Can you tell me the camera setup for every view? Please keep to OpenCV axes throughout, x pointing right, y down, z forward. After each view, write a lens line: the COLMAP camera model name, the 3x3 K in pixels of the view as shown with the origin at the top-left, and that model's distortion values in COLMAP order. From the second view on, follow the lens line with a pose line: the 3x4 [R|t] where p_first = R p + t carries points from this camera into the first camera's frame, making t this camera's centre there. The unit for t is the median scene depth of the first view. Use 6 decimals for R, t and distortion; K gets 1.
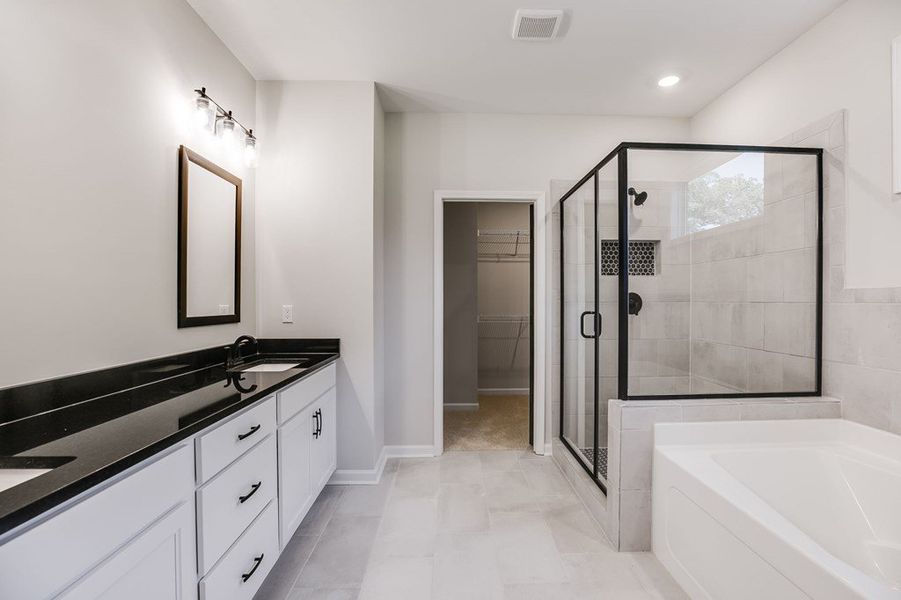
lens RADIAL K [[425.2, 0, 469.9], [0, 425.2, 302.8], [0, 0, 1]] dist [-0.000269, 0.000248]
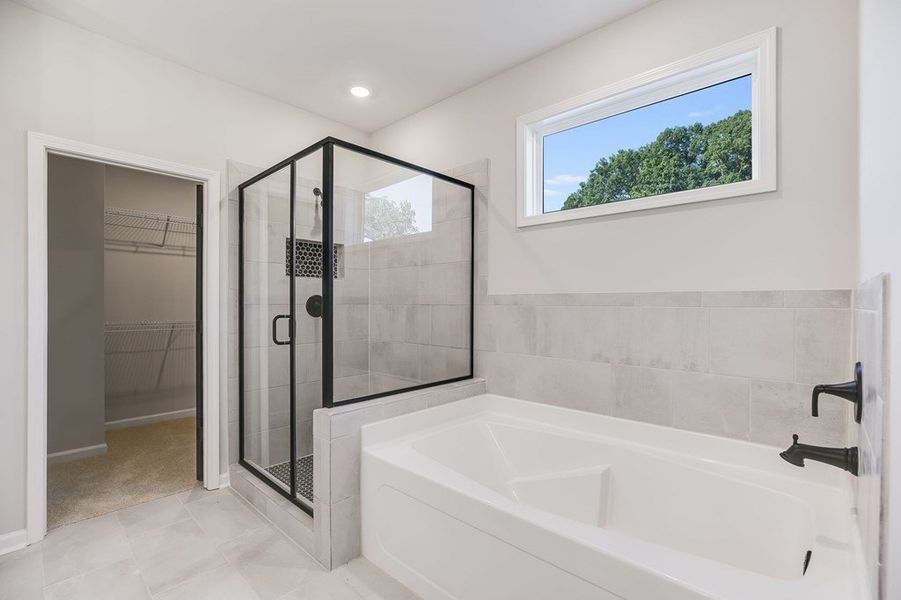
lens RADIAL K [[414.2, 0, 460.5], [0, 414.2, 304.1], [0, 0, 1]] dist [-0.016328, 0.012702]
pose [[0.717183, 0.001649, 0.696883, -0.054438], [0.000606, 0.999995, -0.002990, 0.000226], [-0.696884, 0.002567, 0.717179, 0.101071]]
